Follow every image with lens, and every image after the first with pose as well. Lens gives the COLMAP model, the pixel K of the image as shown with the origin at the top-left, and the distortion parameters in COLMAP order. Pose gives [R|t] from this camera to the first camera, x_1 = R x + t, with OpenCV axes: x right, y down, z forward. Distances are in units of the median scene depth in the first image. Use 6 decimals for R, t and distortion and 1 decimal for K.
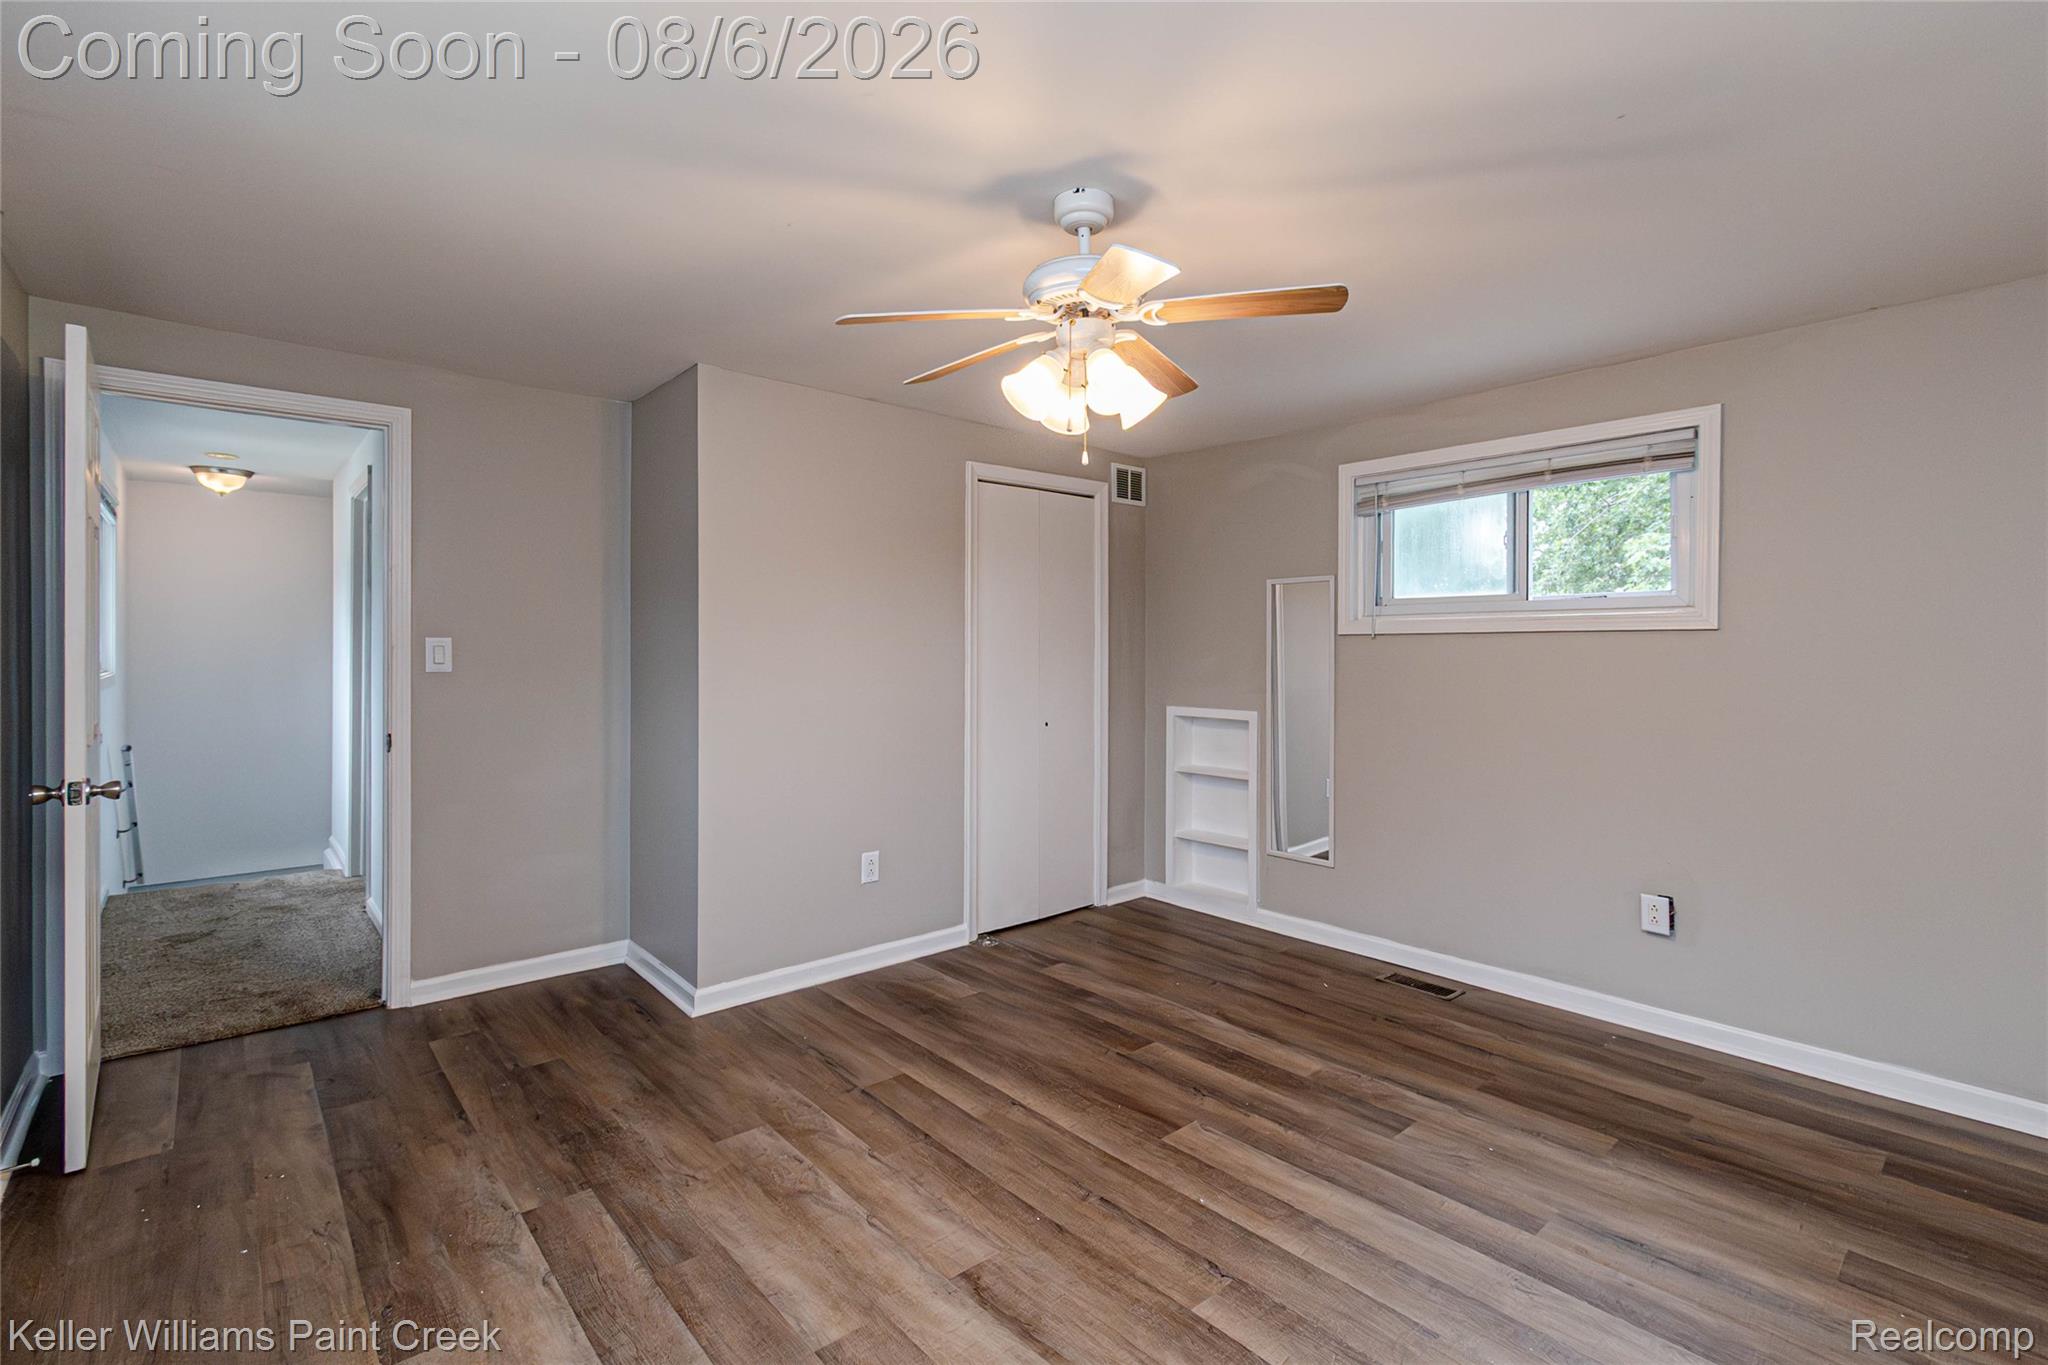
lens RADIAL K [[927.7, 0, 1021.2], [0, 927.7, 655.2], [0, 0, 1]] dist [0.004402, 0.000607]
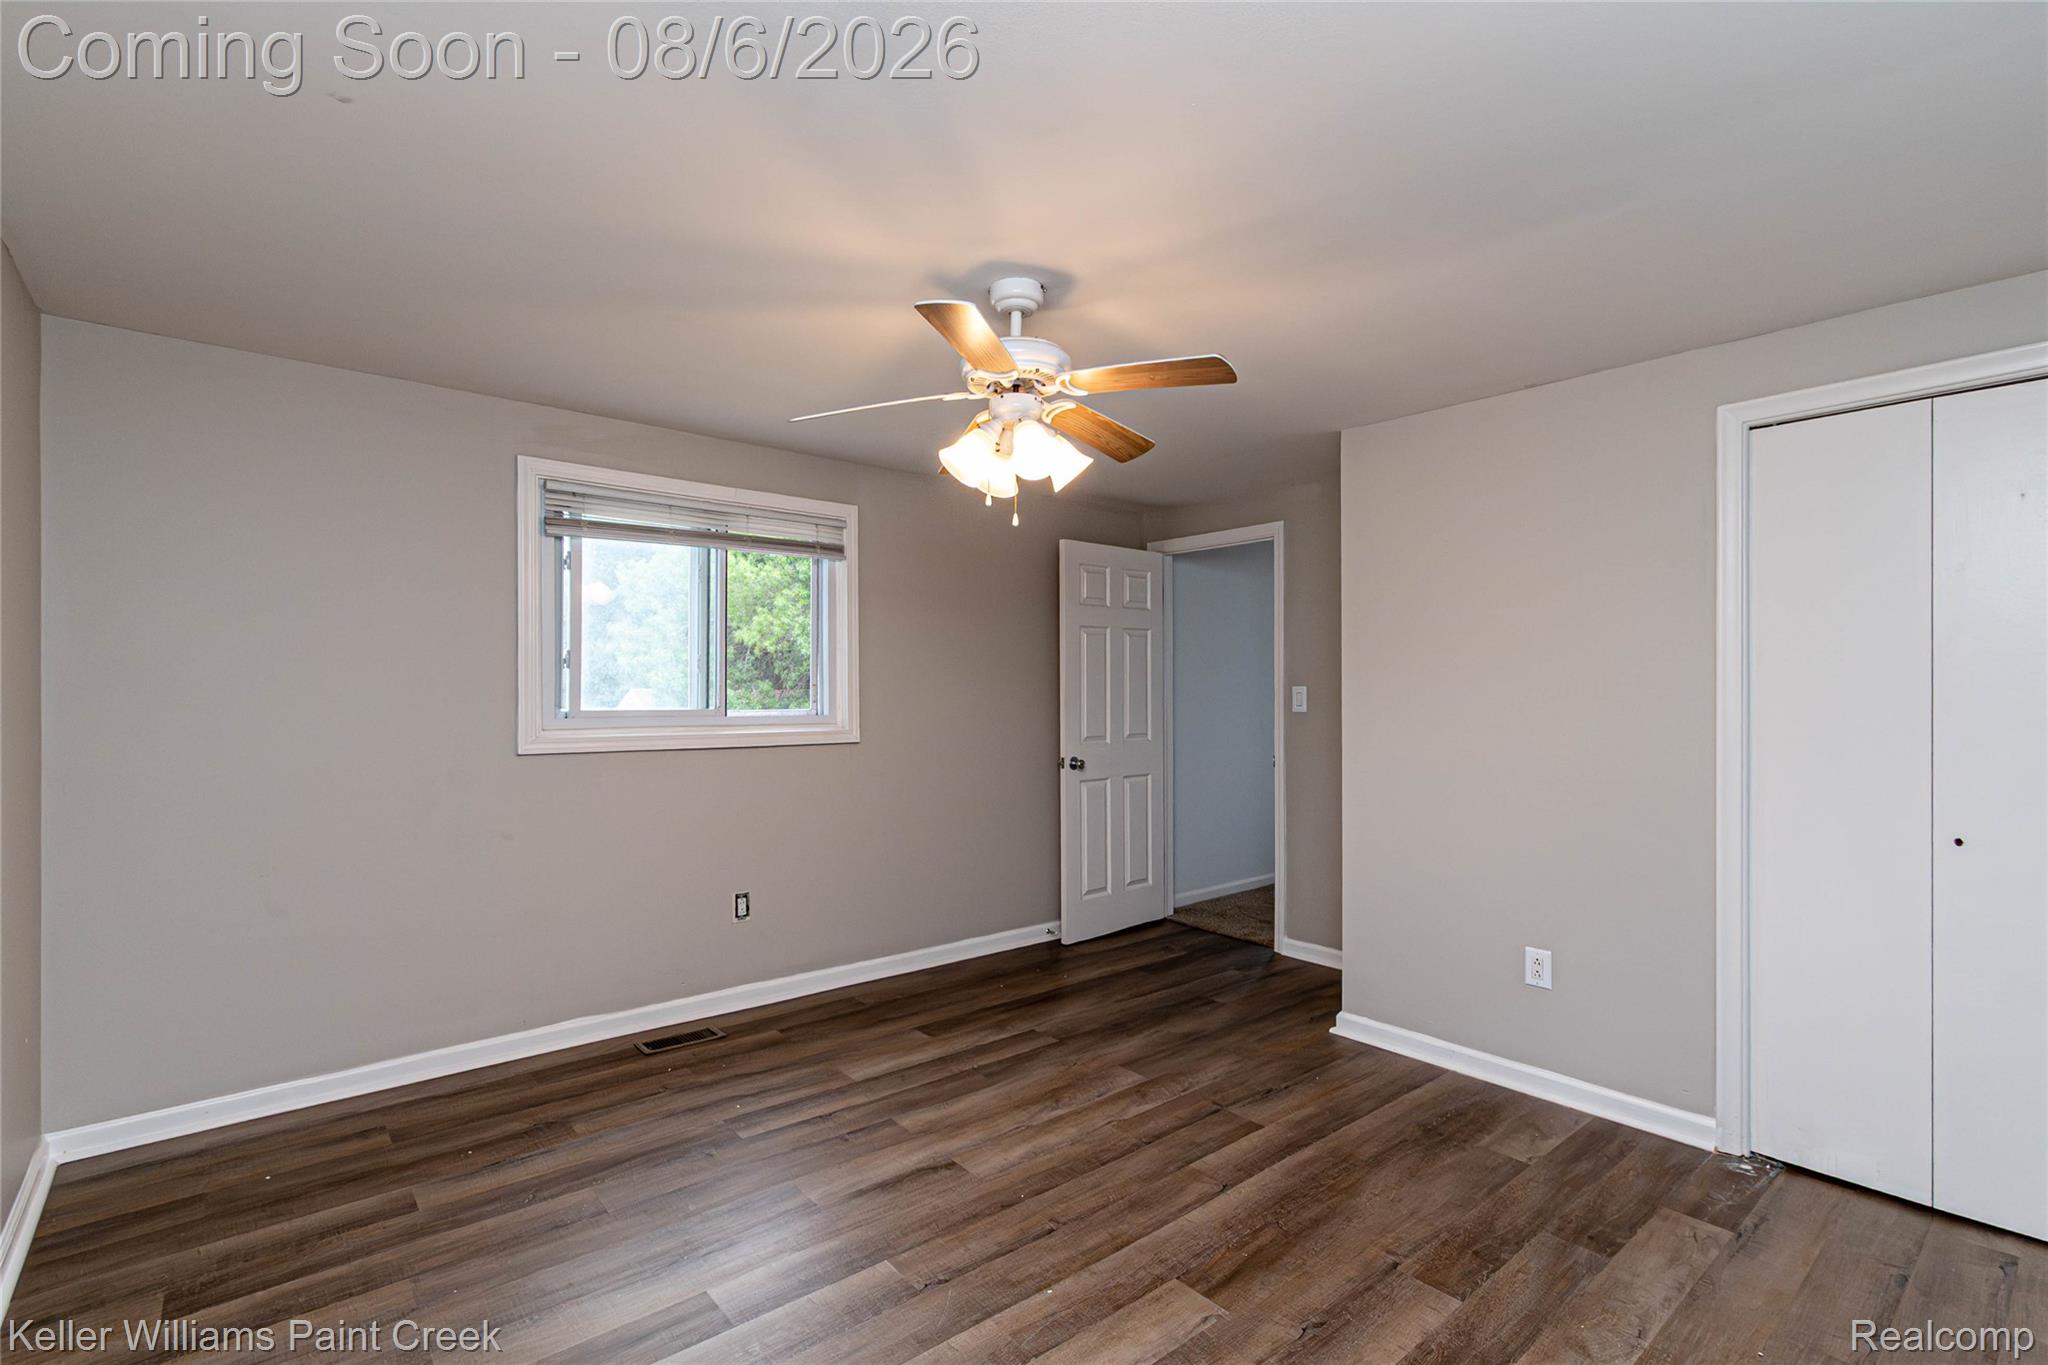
lens RADIAL K [[929.0, 0, 1024.0], [0, 929.0, 687.4], [0, 0, 1]] dist [0.002423, 0.000613]
pose [[-0.015481, -0.009673, -0.999833, 0.909388], [-0.011366, 0.999890, -0.009498, 0.000548], [0.999816, 0.011217, -0.015590, 0.799835]]
